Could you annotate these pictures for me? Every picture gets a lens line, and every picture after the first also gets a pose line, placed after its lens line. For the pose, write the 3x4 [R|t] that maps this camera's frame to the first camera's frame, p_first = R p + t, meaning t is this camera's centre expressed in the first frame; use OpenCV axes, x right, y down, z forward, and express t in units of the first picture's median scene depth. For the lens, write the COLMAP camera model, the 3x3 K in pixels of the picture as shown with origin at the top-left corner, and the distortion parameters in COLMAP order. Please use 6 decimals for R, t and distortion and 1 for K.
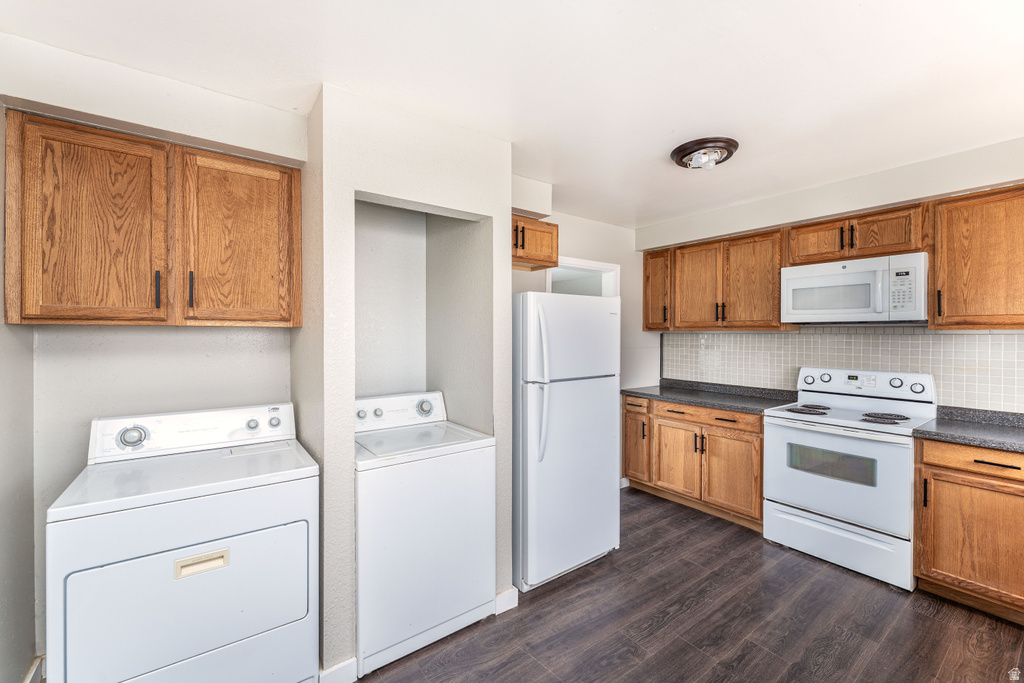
lens RADIAL K [[413.1, 0, 510.7], [0, 413.1, 337.6], [0, 0, 1]] dist [-0.001592, -0.000047]
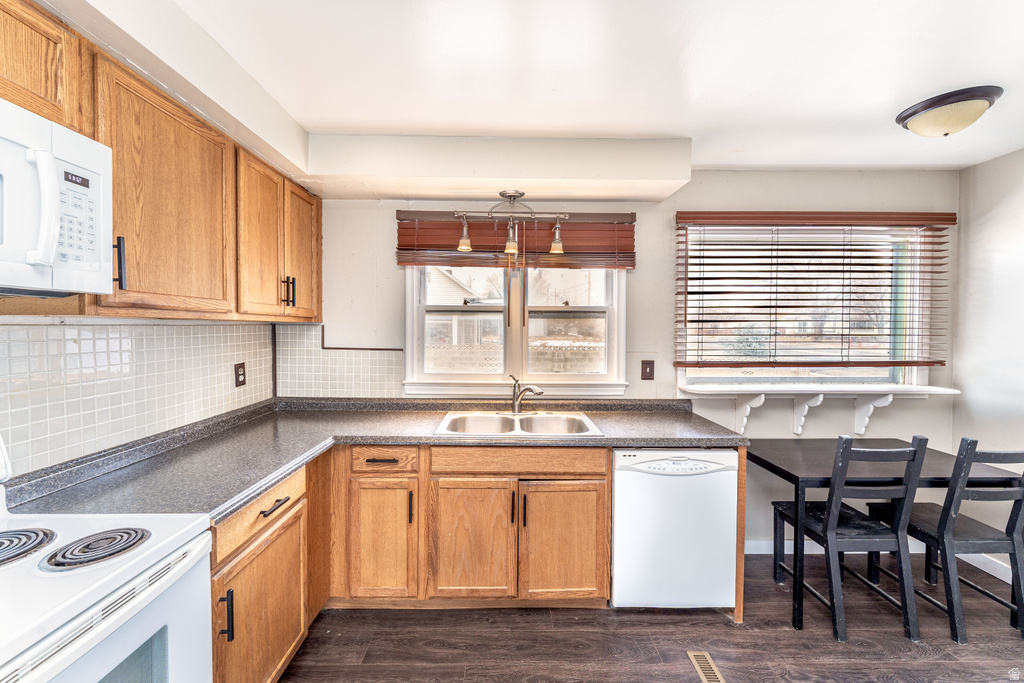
lens RADIAL K [[413.1, 0, 512.1], [0, 413.1, 334.9], [0, 0, 1]] dist [-0.001592, -0.000047]
pose [[-0.814861, -0.015978, 0.579436, 0.349583], [-0.001872, 0.999687, 0.024934, -0.009205], [-0.579653, 0.019233, -0.814636, 1.094184]]
